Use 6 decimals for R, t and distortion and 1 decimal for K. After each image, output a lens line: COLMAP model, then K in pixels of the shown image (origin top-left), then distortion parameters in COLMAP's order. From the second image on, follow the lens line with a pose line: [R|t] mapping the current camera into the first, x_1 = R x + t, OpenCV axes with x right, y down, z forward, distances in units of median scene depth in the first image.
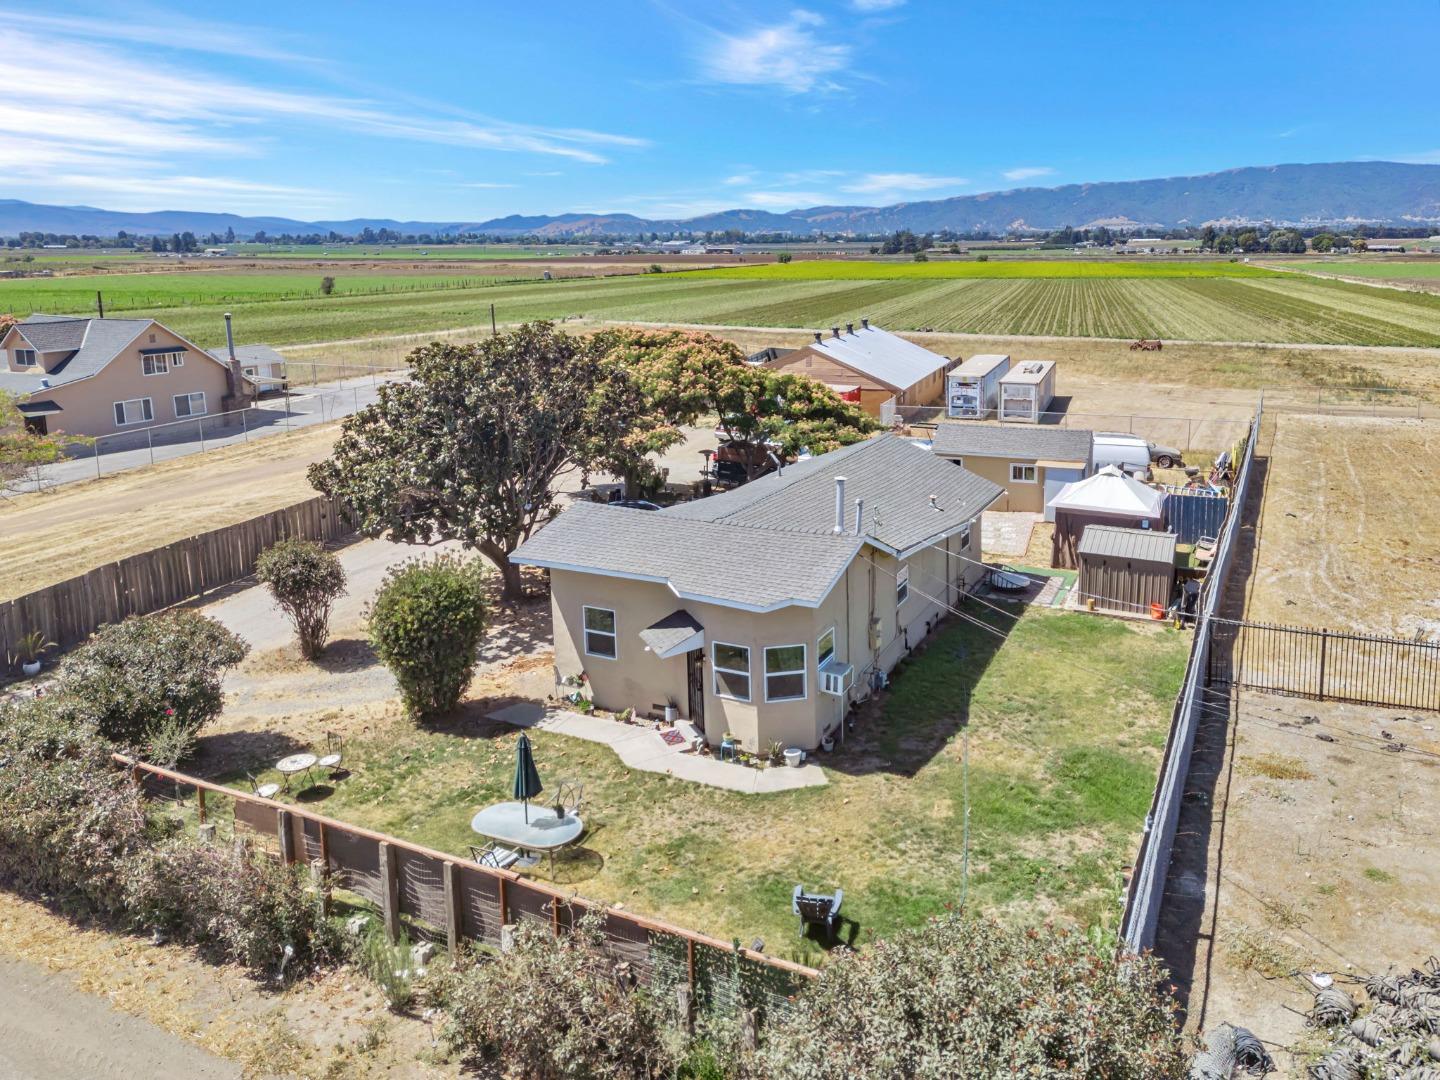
lens RADIAL K [[1057.9, 0, 803.6], [0, 1057.9, 405.0], [0, 0, 1]] dist [0.070581, -0.128902]
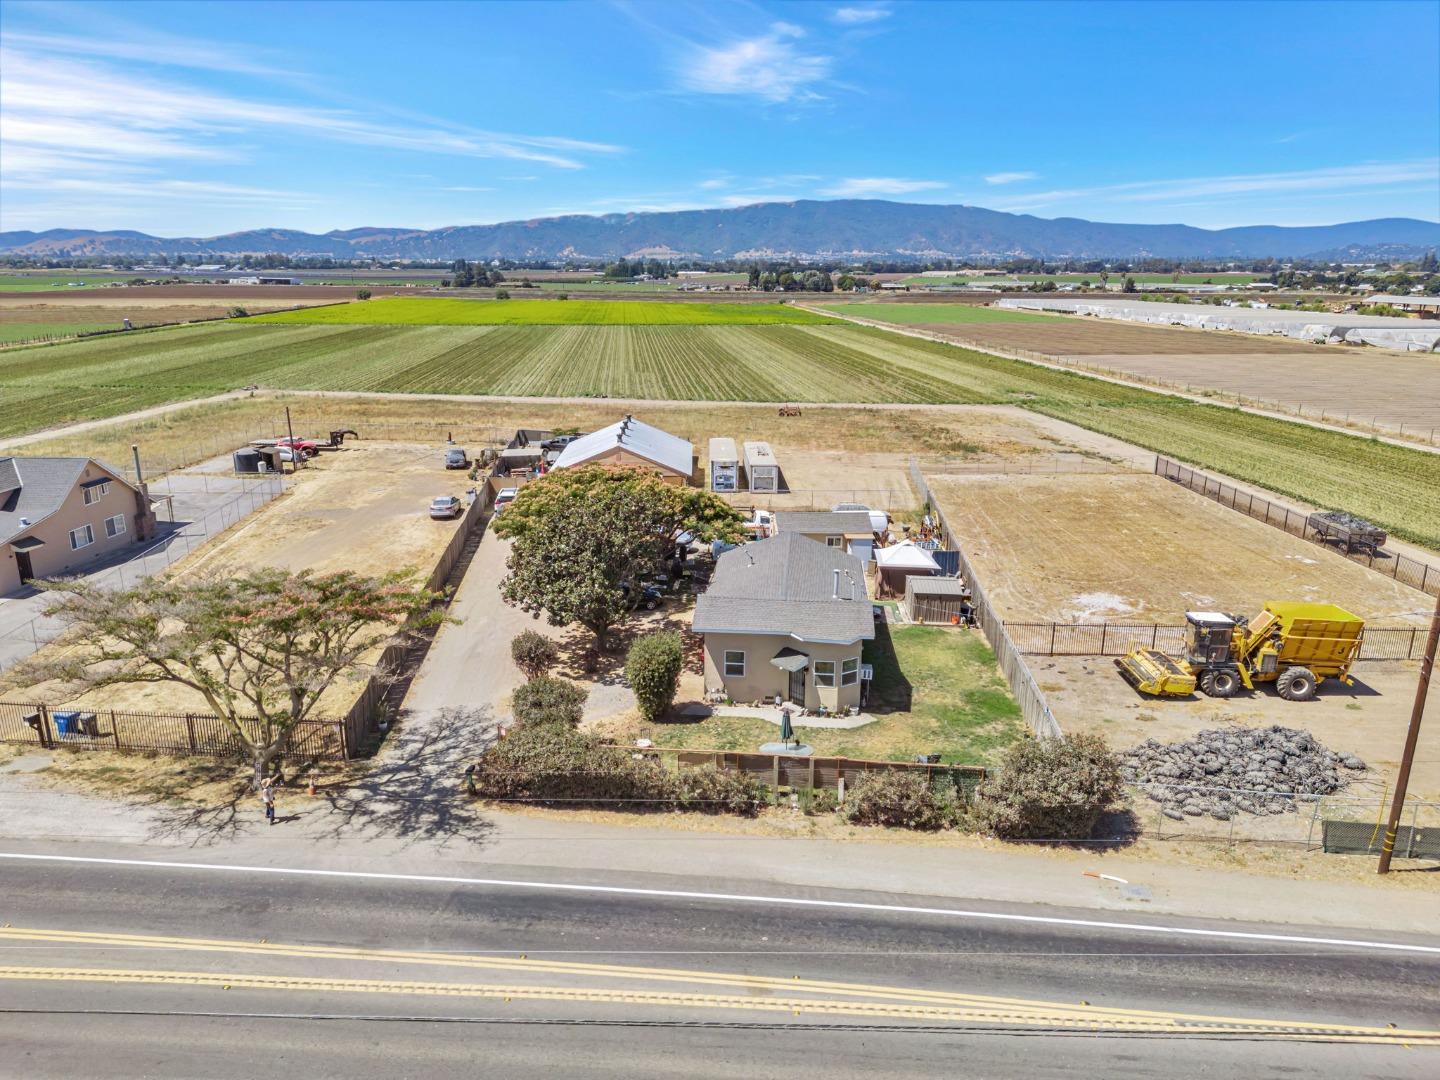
lens RADIAL K [[1015.1, 0, 721.7], [0, 1015.1, 520.4], [0, 0, 1]] dist [0.070546, -0.071602]
pose [[0.941899, -0.071680, 0.328160, -0.458684], [0.041705, 0.994362, 0.097497, -0.126127], [-0.333298, -0.078147, 0.939577, -0.390644]]
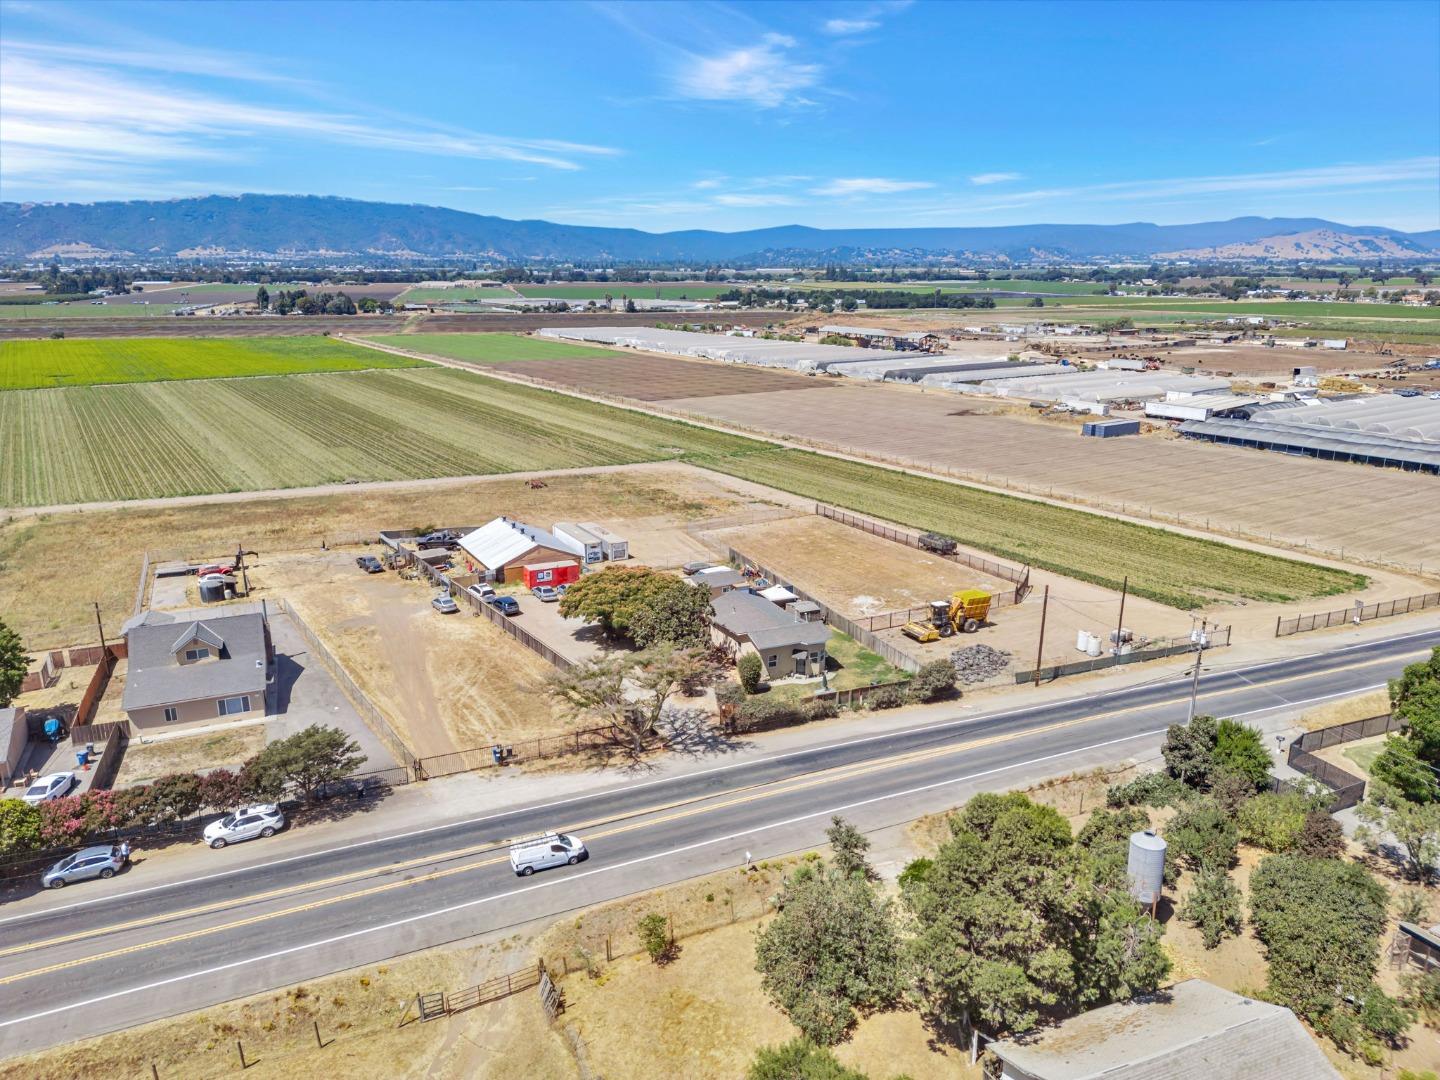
lens RADIAL K [[1014.1, 0, 721.6], [0, 1014.1, 501.8], [0, 0, 1]] dist [0.081574, -0.088618]
pose [[0.670999, -0.163246, 0.723265, -1.744057], [0.110905, 0.986585, 0.119788, -0.501054], [-0.733117, -0.000164, 0.680102, -0.854532]]
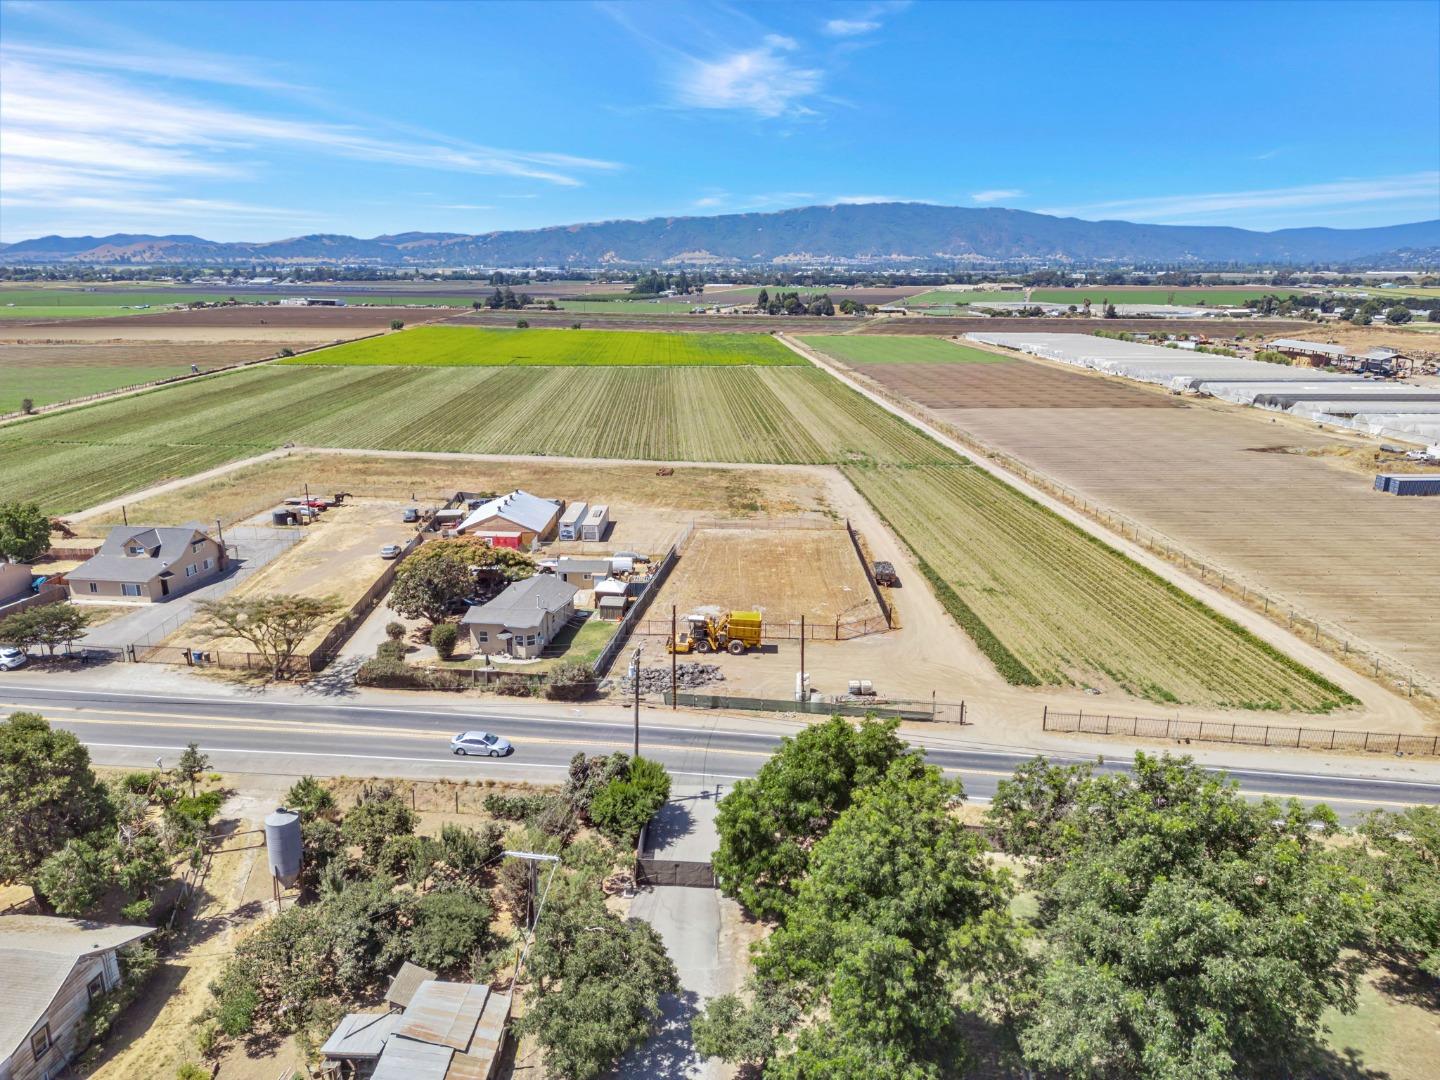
lens RADIAL K [[1015.1, 0, 721.7], [0, 1015.1, 520.4], [0, 0, 1]] dist [0.070546, -0.071602]
pose [[0.954806, -0.062630, 0.290555, -0.256603], [0.036463, 0.994845, 0.094620, -0.353969], [-0.294984, -0.079749, 0.952168, -1.844553]]
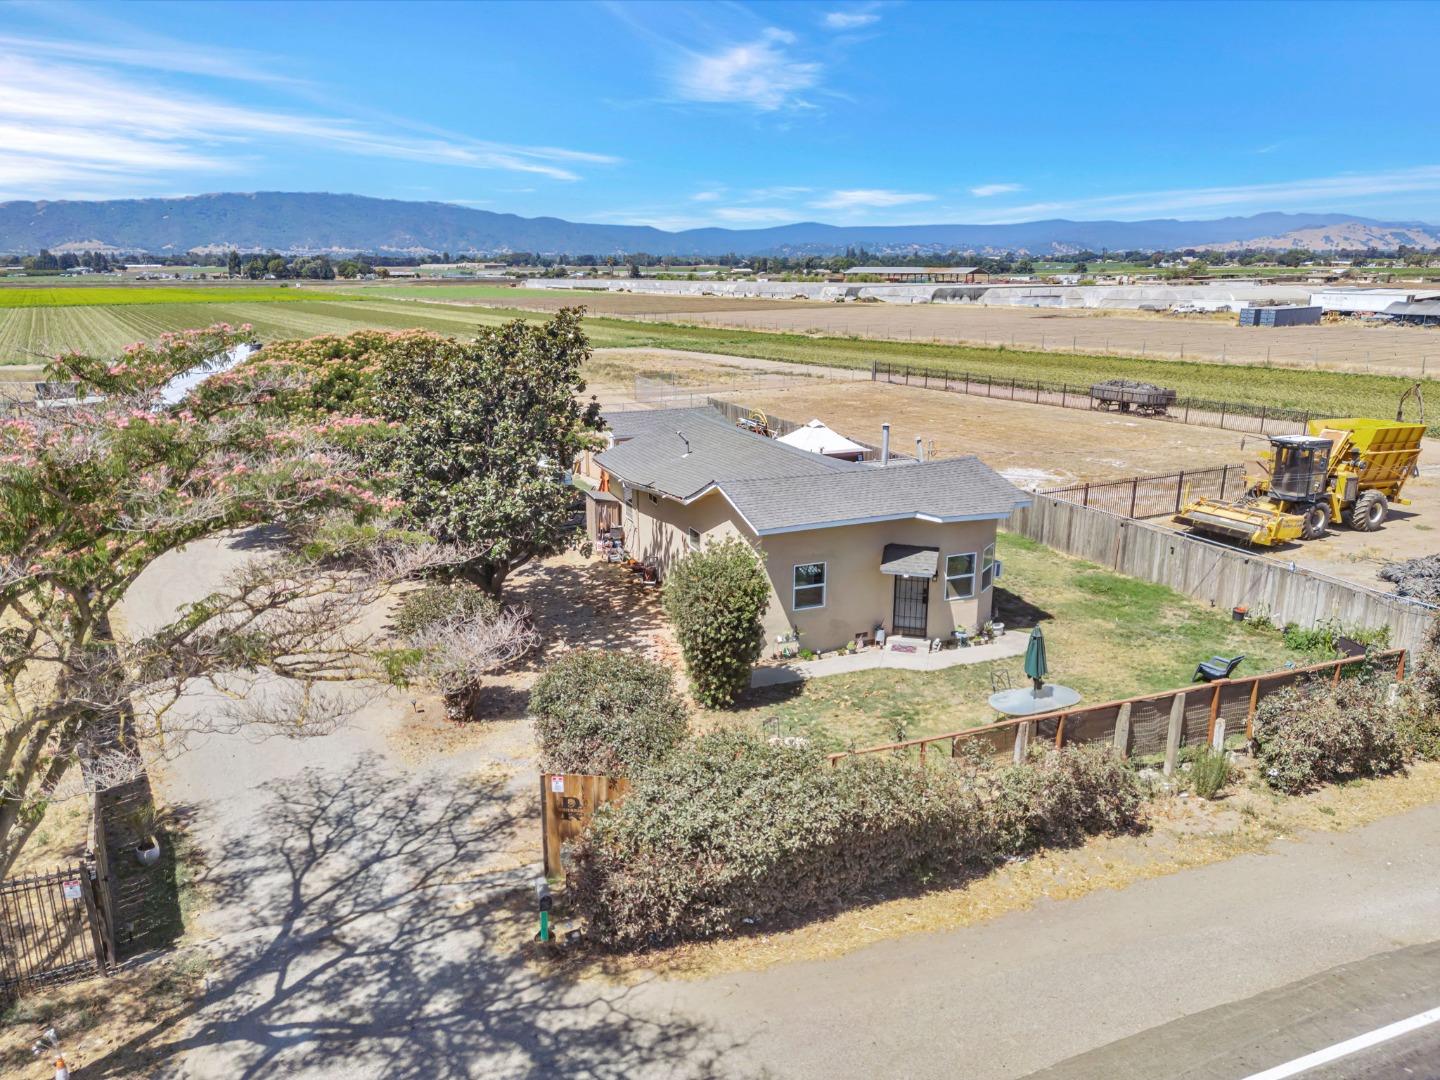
lens RADIAL K [[1015.1, 0, 721.7], [0, 1015.1, 520.4], [0, 0, 1]] dist [0.070546, -0.071602]
pose [[0.682774, -0.176420, 0.709011, -0.564838], [0.114060, 0.984250, 0.135067, -0.000454], [-0.721672, -0.011350, 0.692142, 0.204306]]
